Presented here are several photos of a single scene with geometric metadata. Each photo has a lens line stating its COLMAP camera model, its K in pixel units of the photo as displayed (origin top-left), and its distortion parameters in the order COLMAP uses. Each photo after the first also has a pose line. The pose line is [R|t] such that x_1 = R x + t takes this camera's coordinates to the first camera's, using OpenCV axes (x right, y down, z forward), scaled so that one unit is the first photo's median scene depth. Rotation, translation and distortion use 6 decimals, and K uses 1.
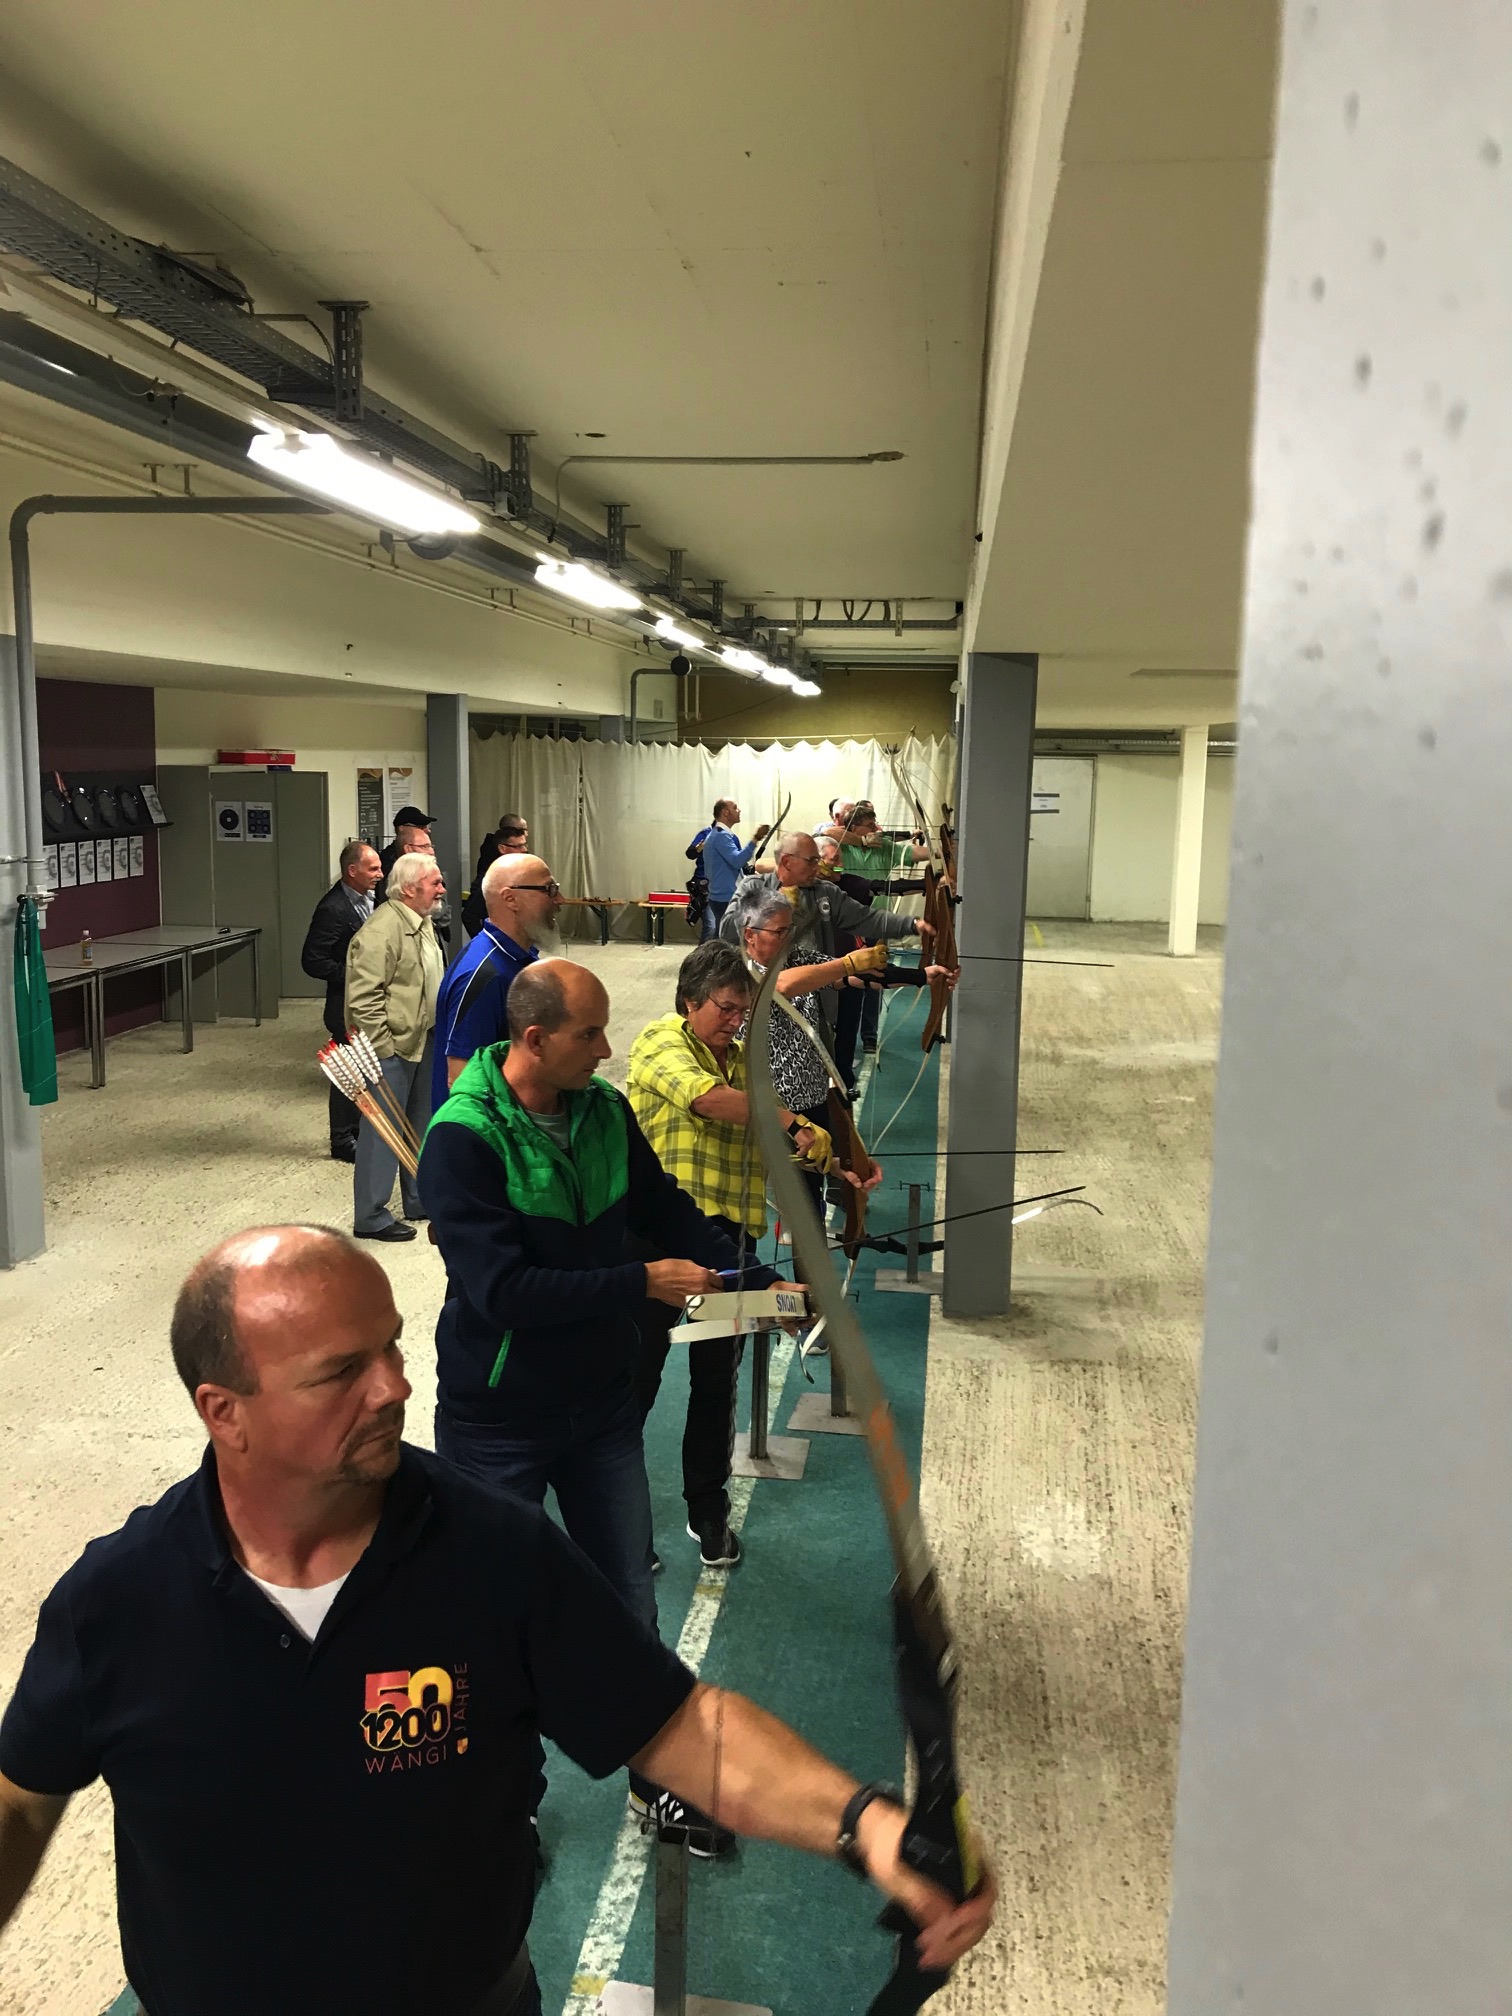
lens RADIAL K [[1575.3, 0, 754.0], [0, 1575.3, 1008.9], [0, 0, 1]] dist [0.038516, -0.016754]
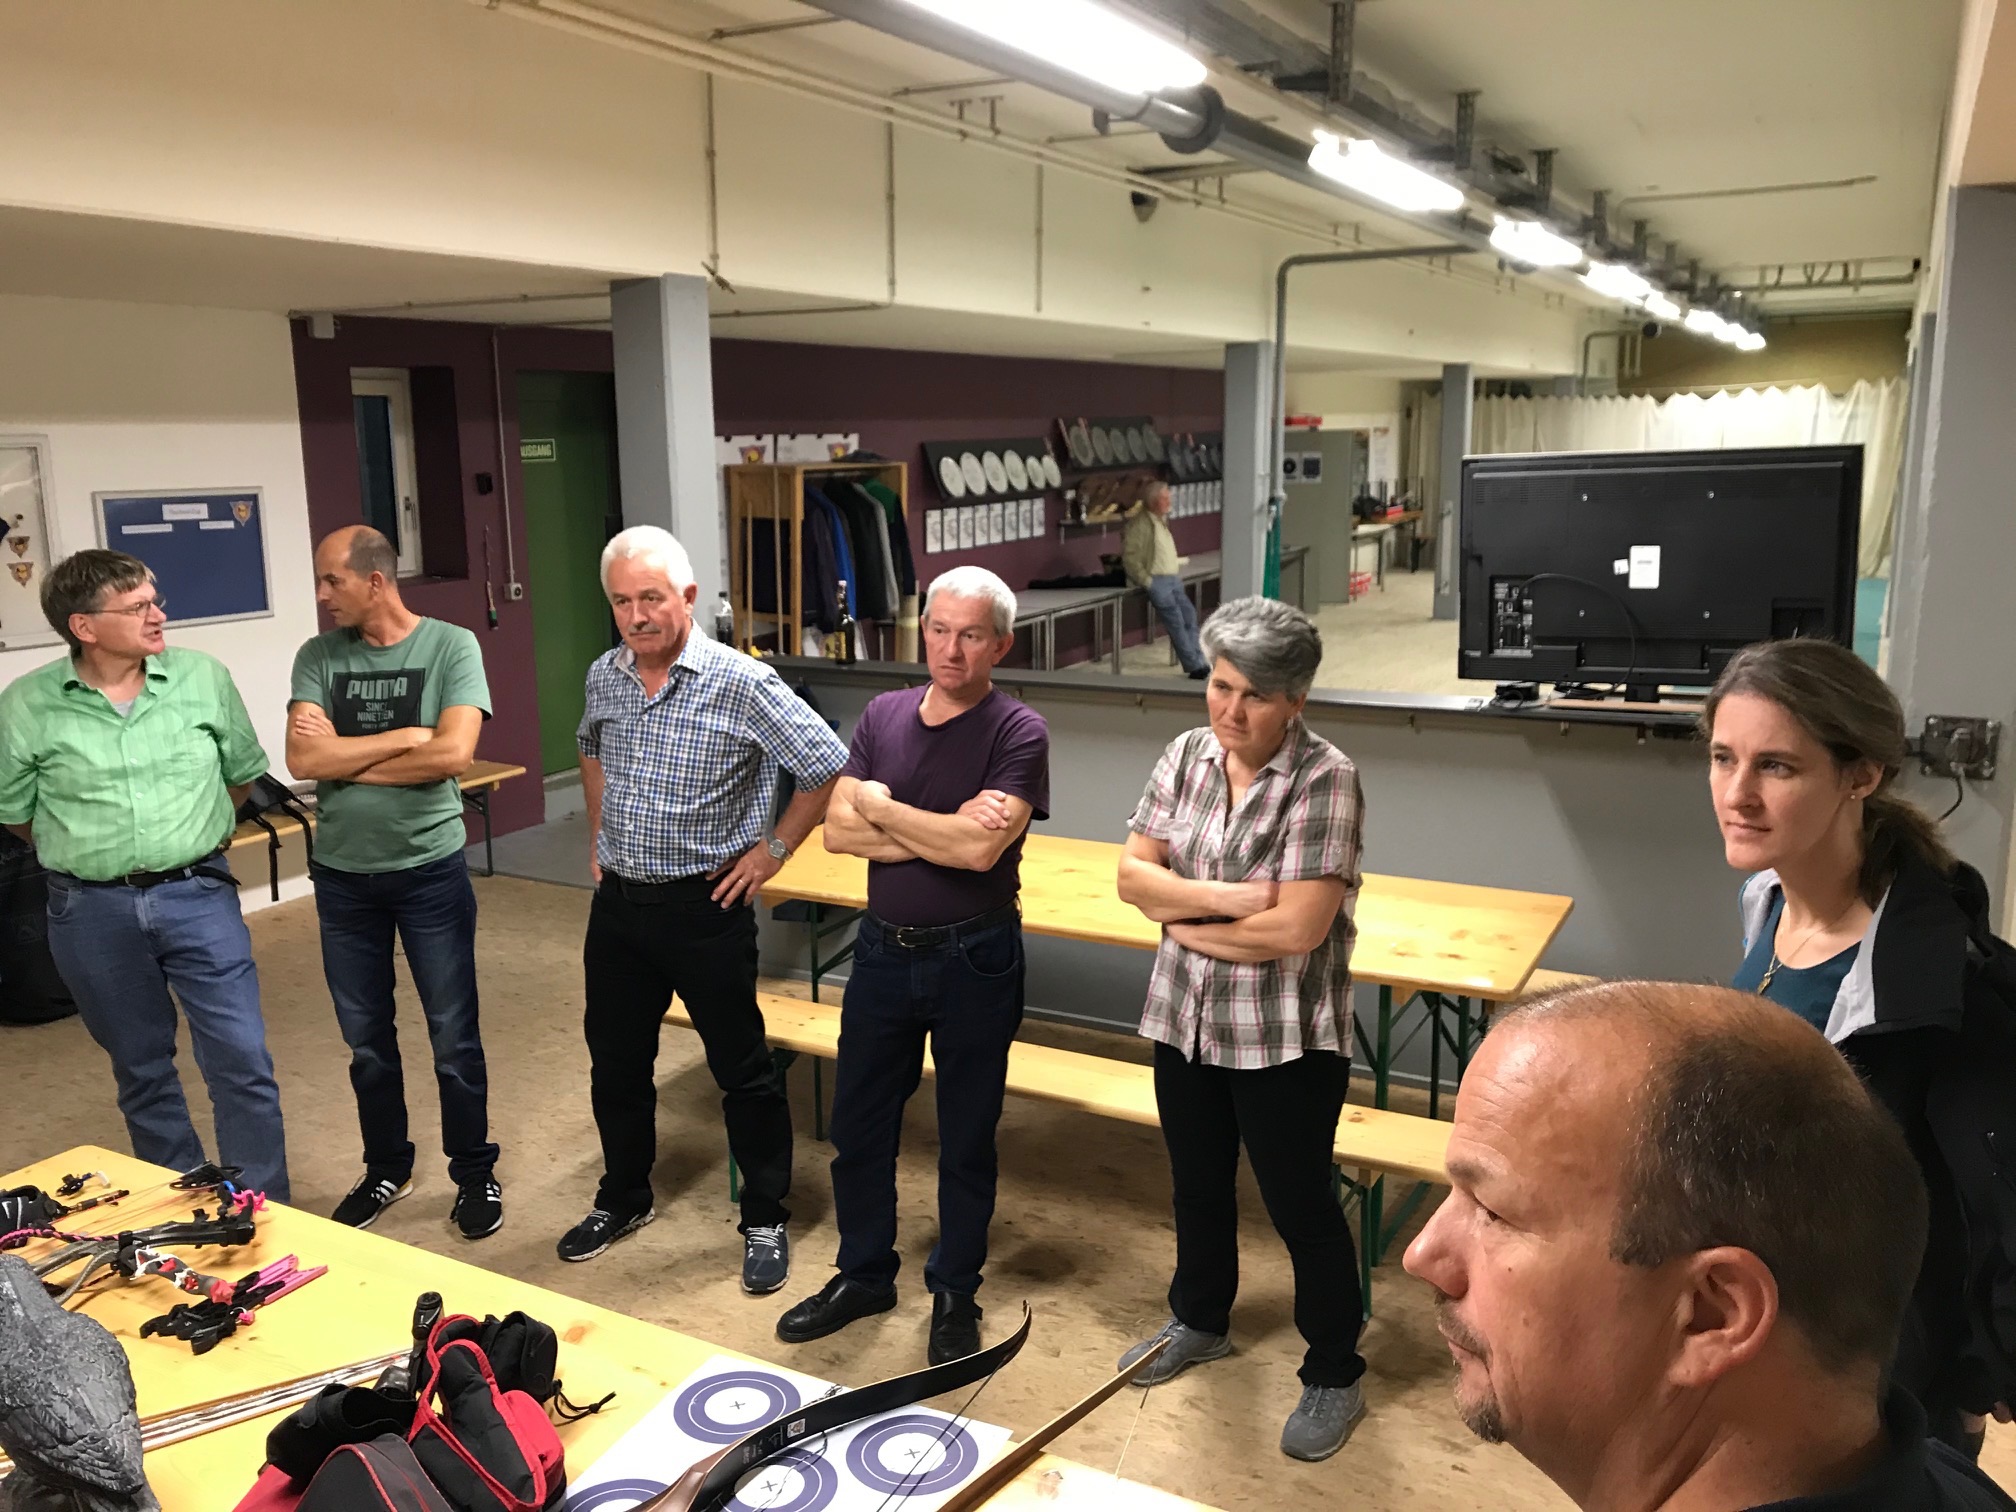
lens RADIAL K [[1575.3, 0, 1008.2], [0, 1575.3, 747.8], [0, 0, 1]] dist [0.038516, -0.016754]
pose [[0.929116, 0.040542, -0.367559, -0.041133], [-0.025567, 0.998636, 0.045521, 0.058516], [0.368903, -0.032897, 0.928885, -0.314289]]
